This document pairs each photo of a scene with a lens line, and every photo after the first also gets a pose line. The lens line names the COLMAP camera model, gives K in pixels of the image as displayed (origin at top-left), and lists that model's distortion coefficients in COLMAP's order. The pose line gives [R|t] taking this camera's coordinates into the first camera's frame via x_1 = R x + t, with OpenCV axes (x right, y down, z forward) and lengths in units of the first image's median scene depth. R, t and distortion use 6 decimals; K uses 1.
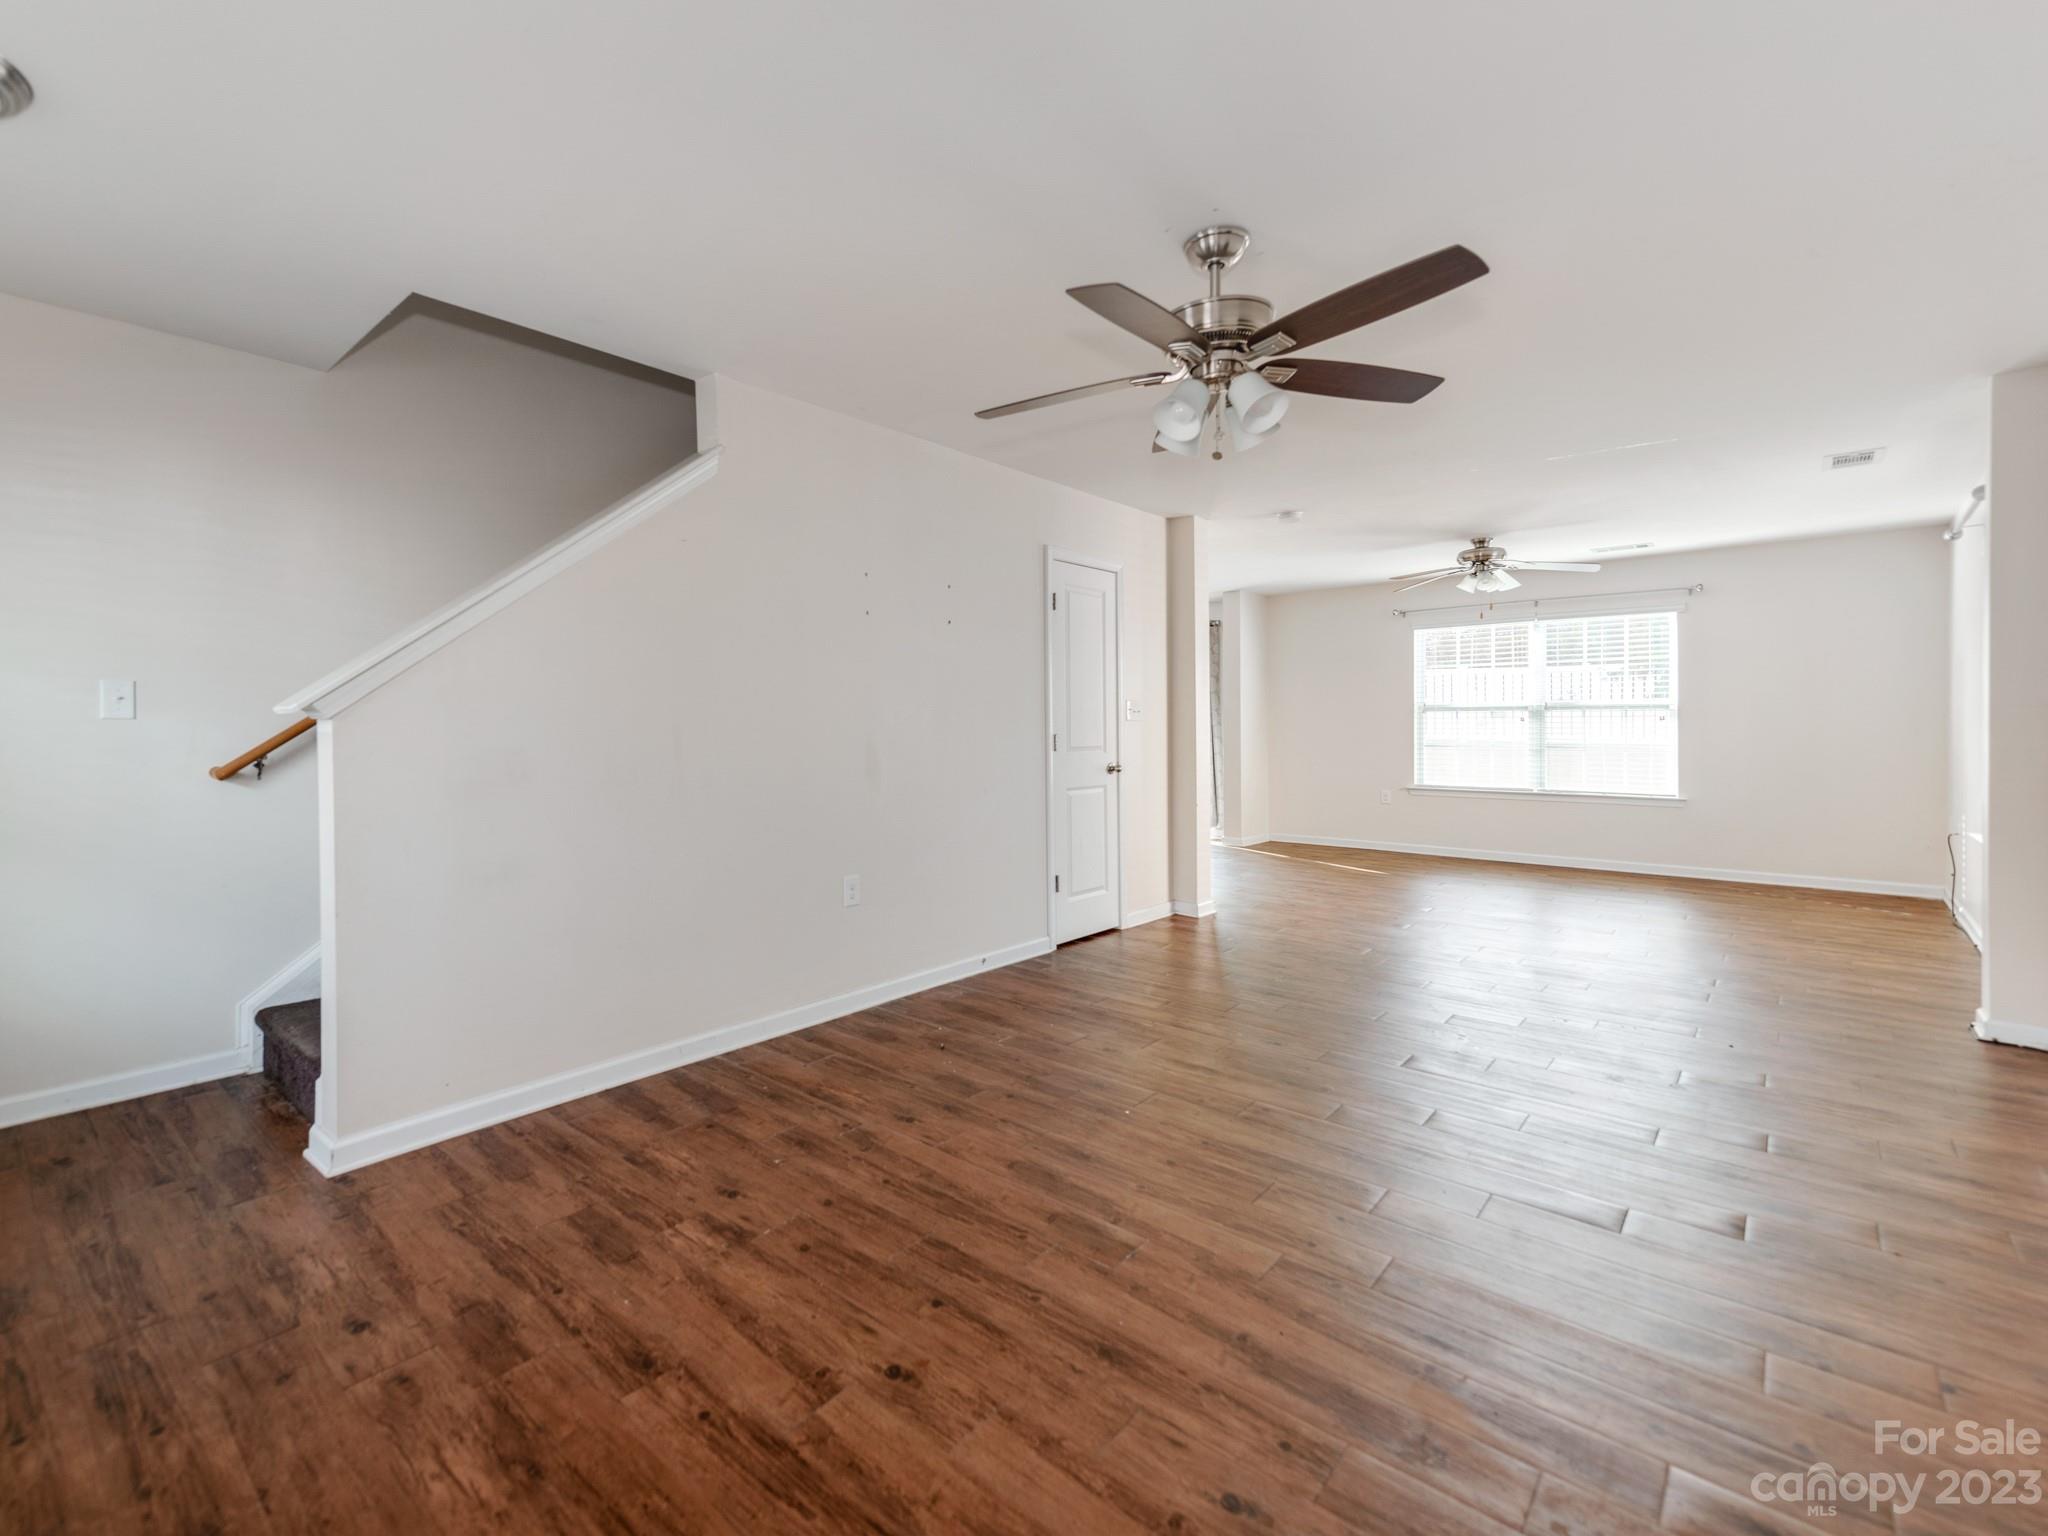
lens RADIAL K [[908.2, 0, 1013.0], [0, 908.2, 734.3], [0, 0, 1]] dist [0.034397, 0.000030]
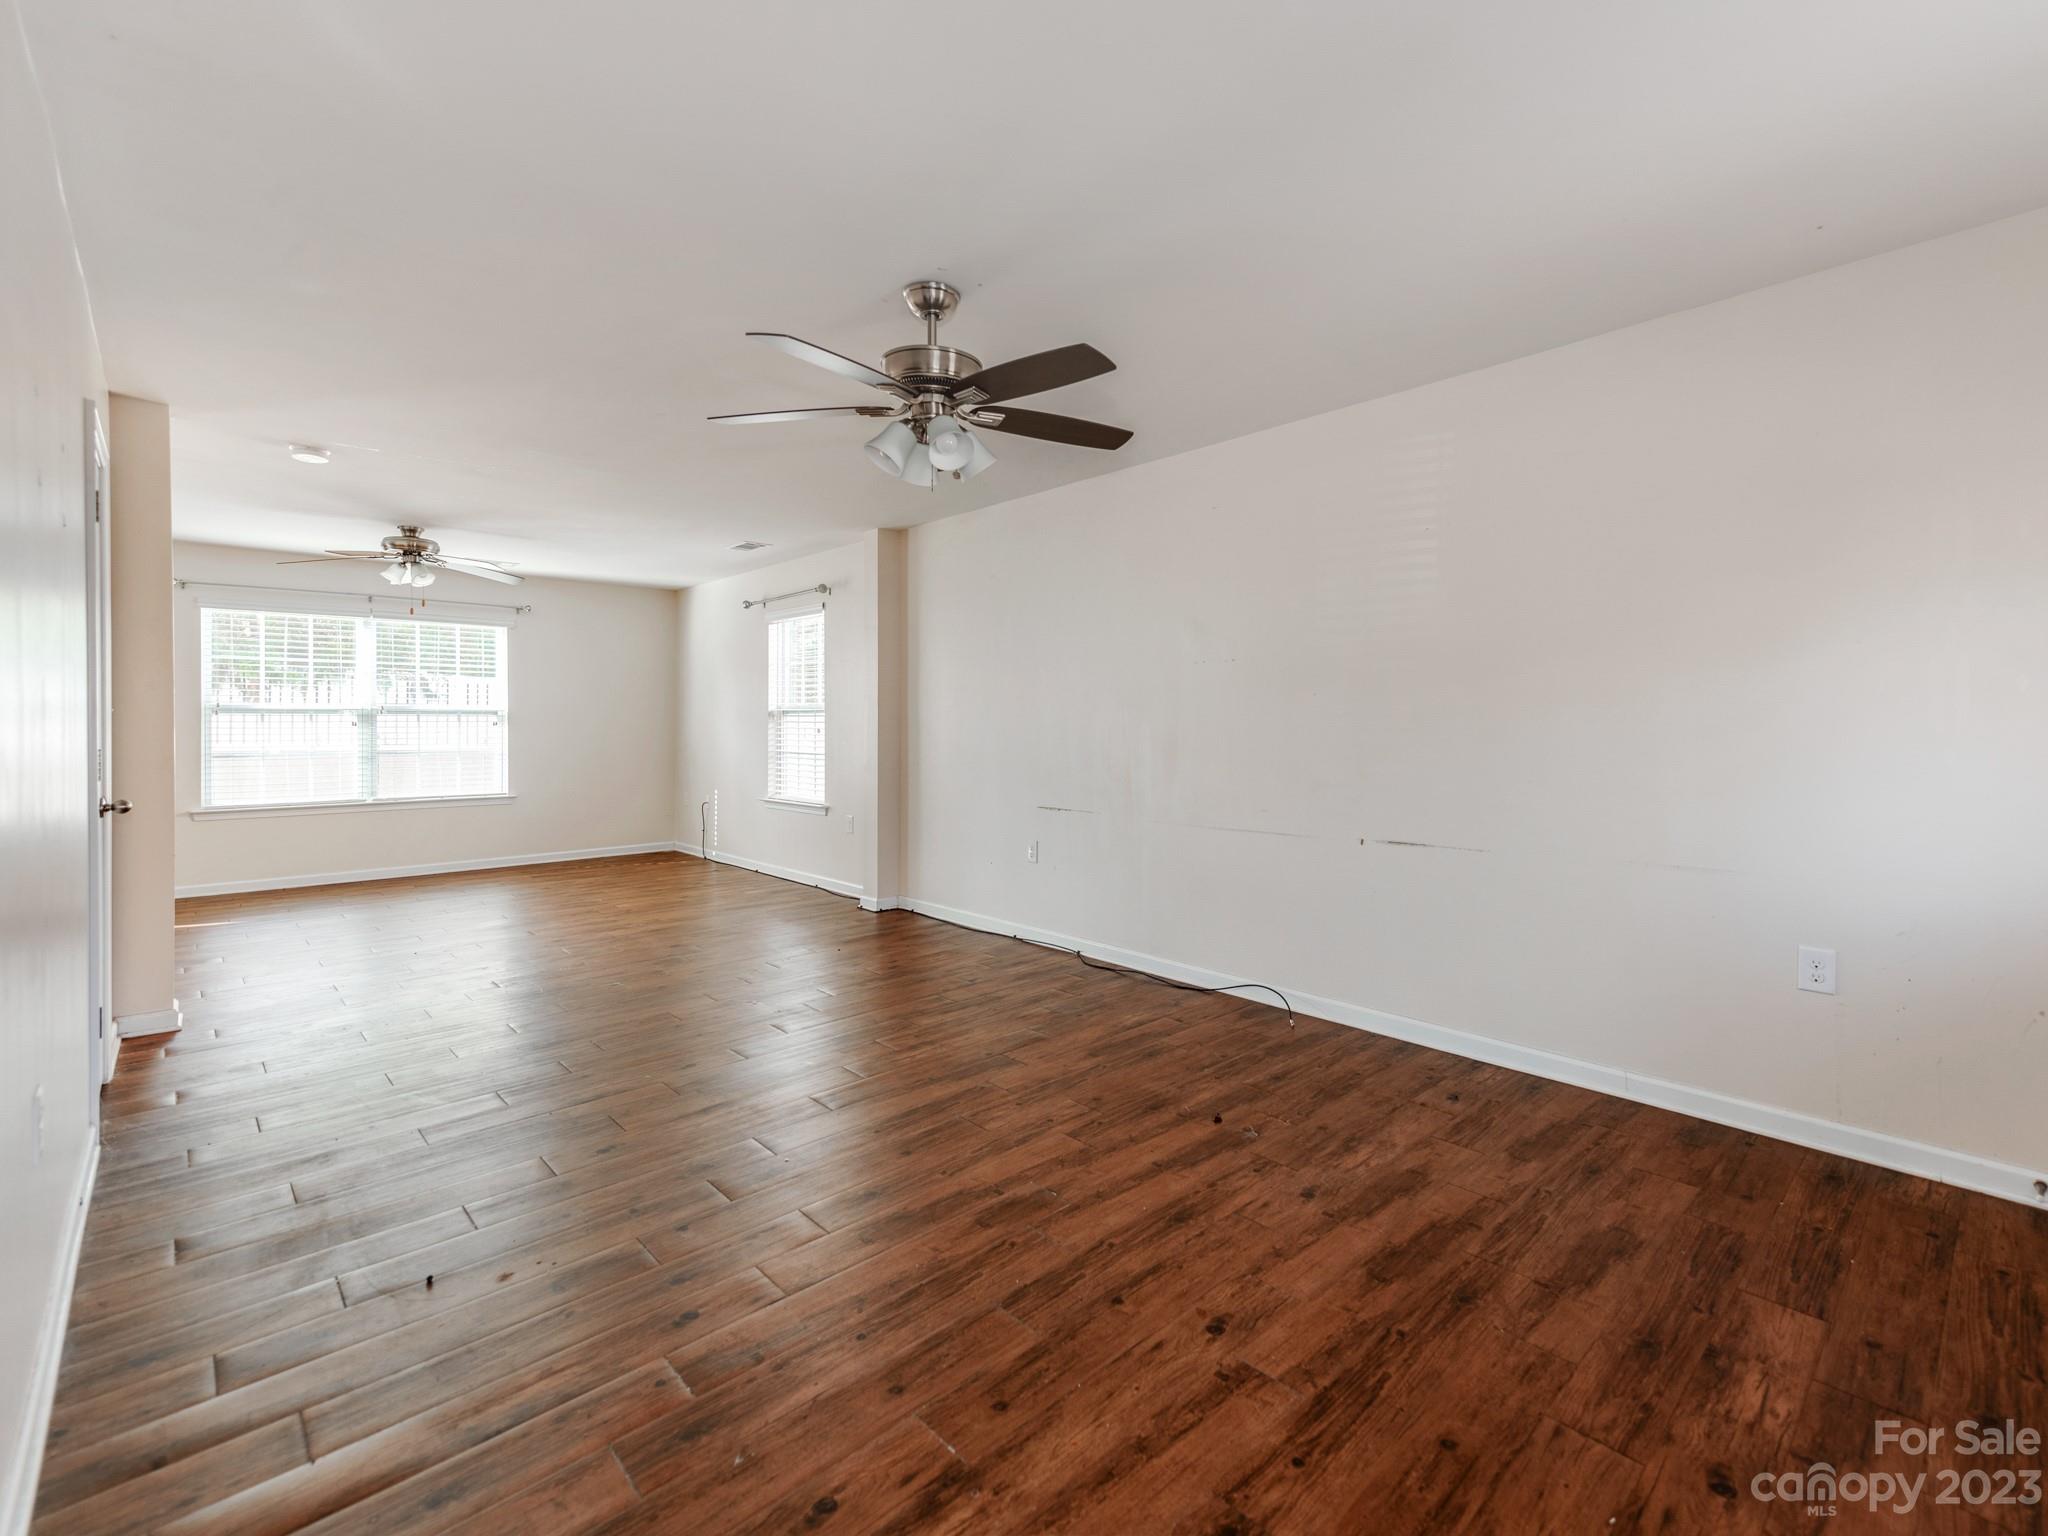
lens RADIAL K [[907.1, 0, 1019.8], [0, 907.1, 713.7], [0, 0, 1]] dist [0.029461, -0.000163]
pose [[0.129321, 0.014945, 0.991490, -1.098338], [0.013750, 0.999763, -0.016863, -0.008395], [-0.991507, 0.015814, 0.129085, 0.962267]]
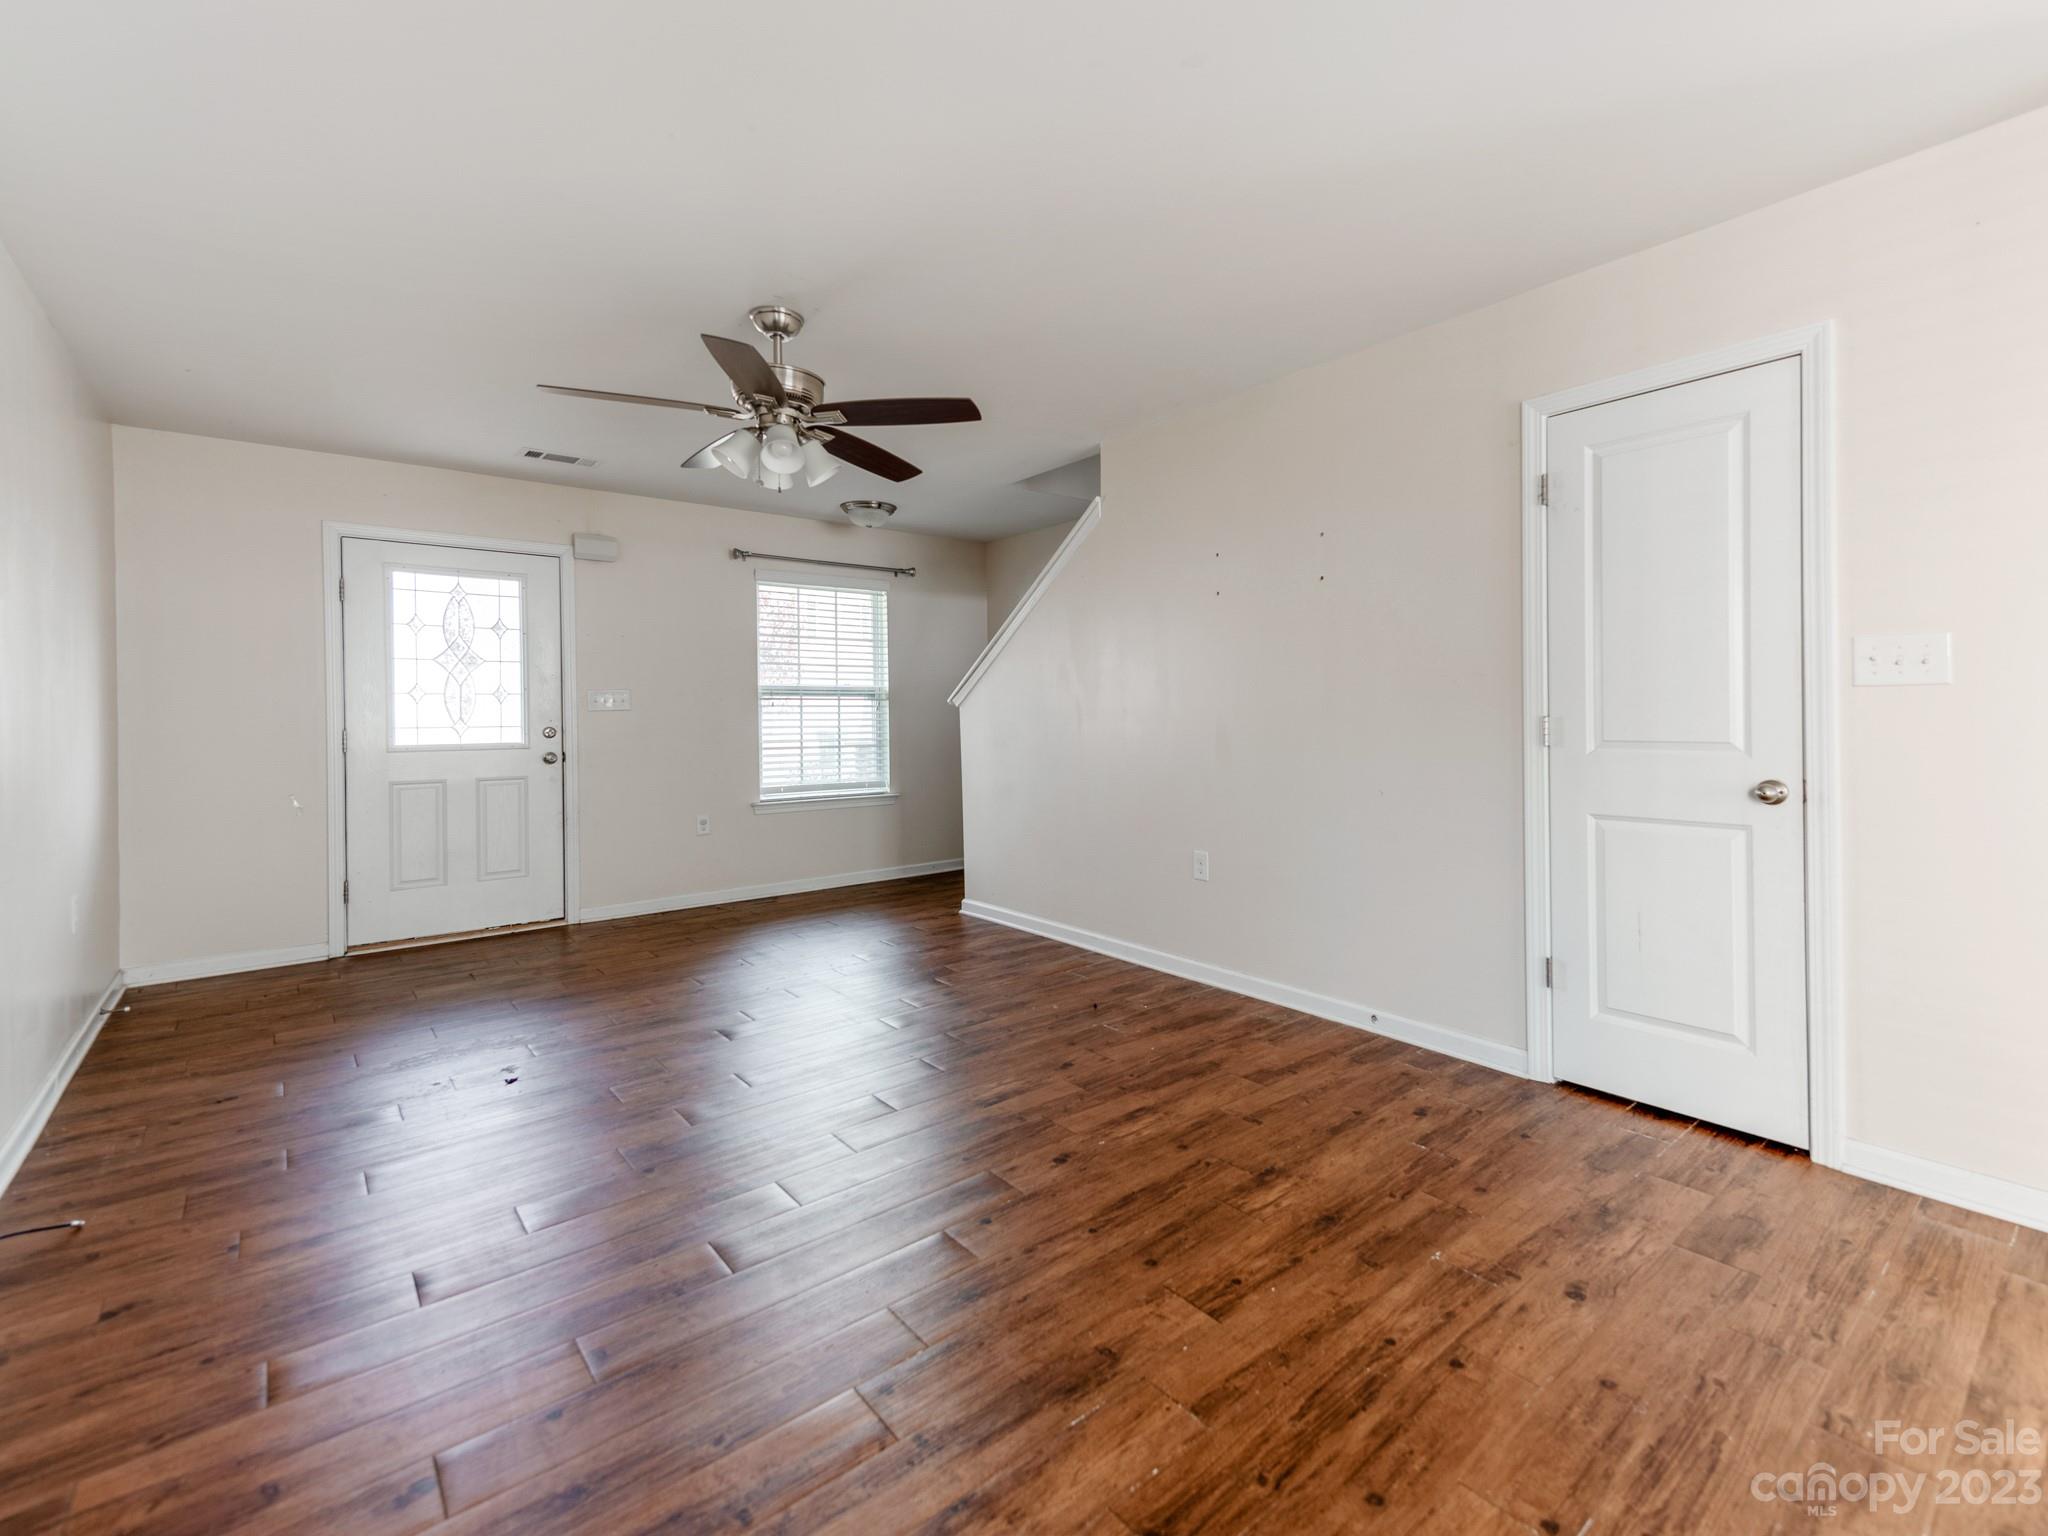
lens RADIAL K [[915.9, 0, 1020.3], [0, 915.9, 721.9], [0, 0, 1]] dist [-0.000592, -0.000117]
pose [[-0.193584, 0.015570, -0.980960, 0.508158], [0.002703, 0.999879, 0.015337, -0.005130], [0.981080, 0.000318, -0.193603, 0.573088]]
